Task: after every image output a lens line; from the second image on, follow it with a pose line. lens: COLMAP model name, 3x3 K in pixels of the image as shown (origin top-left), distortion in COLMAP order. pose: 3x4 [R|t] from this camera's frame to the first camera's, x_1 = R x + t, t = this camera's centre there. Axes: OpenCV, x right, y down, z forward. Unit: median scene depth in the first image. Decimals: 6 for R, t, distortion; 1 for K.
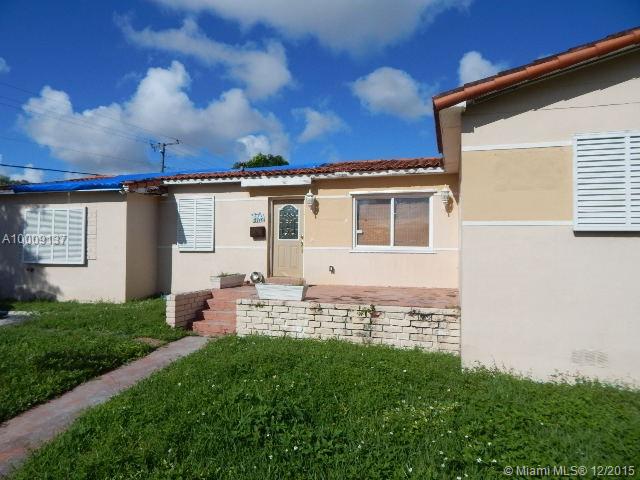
lens RADIAL K [[424.4, 0, 320.0], [0, 424.4, 240.0], [0, 0, 1]] dist [0.022519, 0.000274]
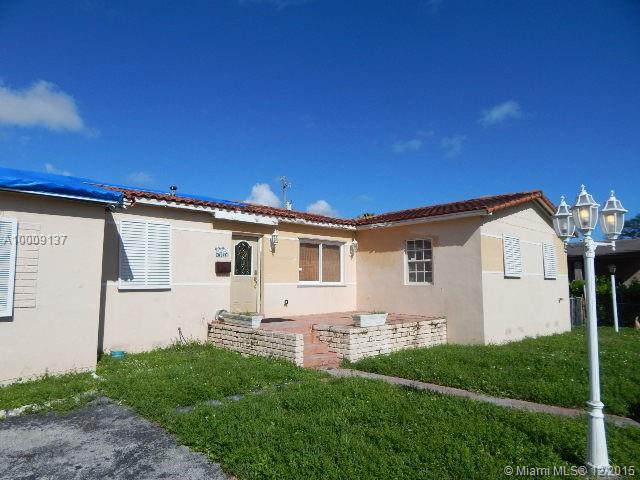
lens RADIAL K [[424.4, 0, 320.0], [0, 424.4, 240.0], [0, 0, 1]] dist [0.022519, 0.000274]
pose [[0.491370, 0.077070, 0.867535, -0.940880], [-0.015501, 0.996693, -0.079764, -0.007884], [-0.870813, 0.025746, 0.490939, 0.373111]]
